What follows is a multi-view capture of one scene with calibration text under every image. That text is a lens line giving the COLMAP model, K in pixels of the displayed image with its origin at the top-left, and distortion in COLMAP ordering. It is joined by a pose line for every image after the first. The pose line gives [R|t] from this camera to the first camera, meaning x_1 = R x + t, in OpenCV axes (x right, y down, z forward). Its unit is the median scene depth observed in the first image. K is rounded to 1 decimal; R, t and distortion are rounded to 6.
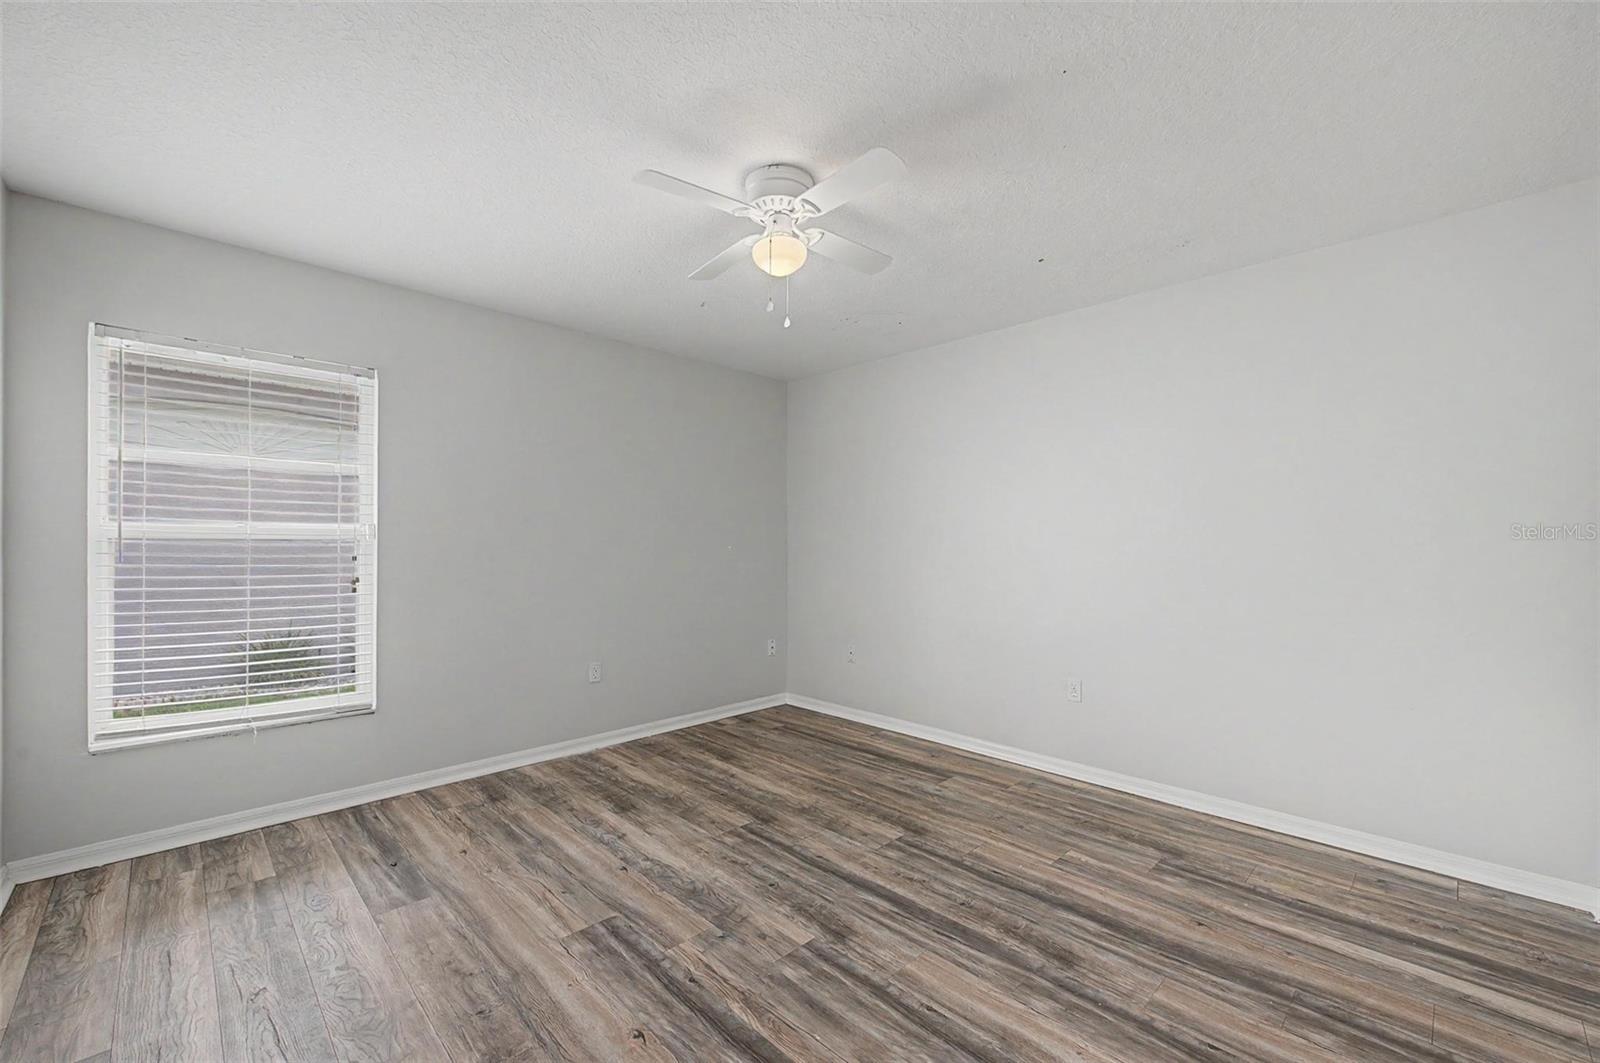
lens RADIAL K [[636.4, 0, 800.3], [0, 636.4, 538.4], [0, 0, 1]] dist [0.005212, -0.003907]
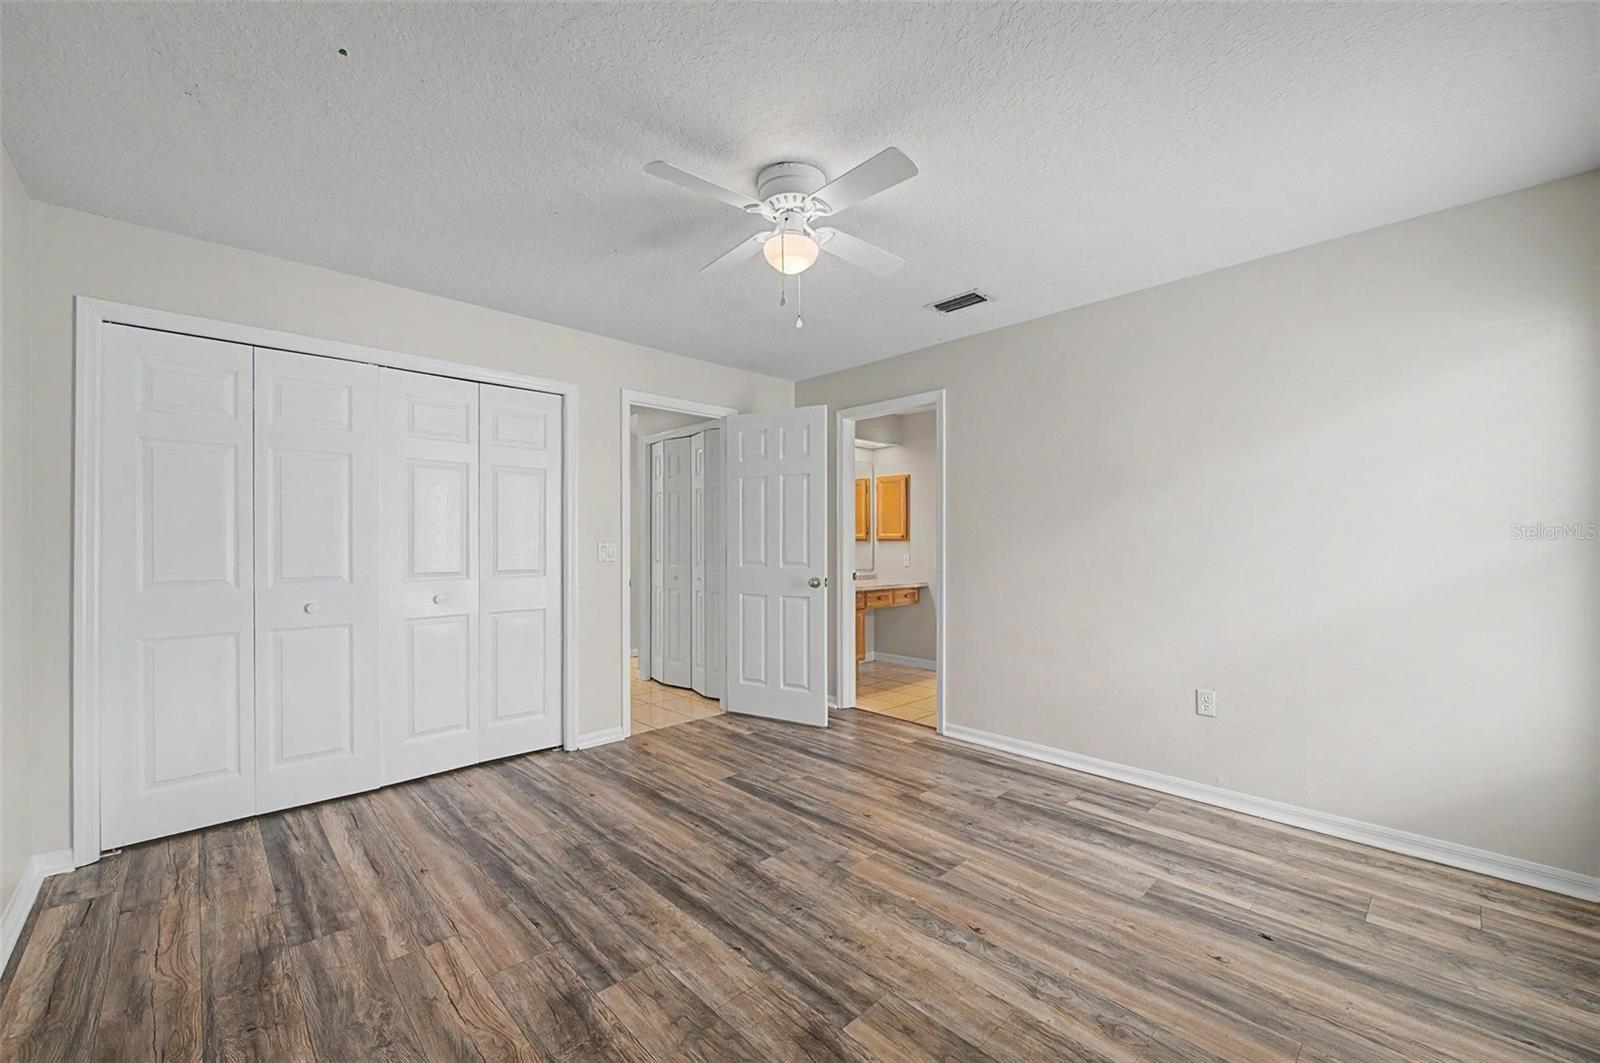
lens RADIAL K [[636.4, 0, 800.0], [0, 636.4, 536.9], [0, 0, 1]] dist [0.005212, -0.003907]
pose [[-0.999908, -0.001952, 0.013389, -0.060132], [-0.002201, 0.999825, -0.018600, 0.021026], [-0.013350, -0.018628, -0.999737, 1.991456]]
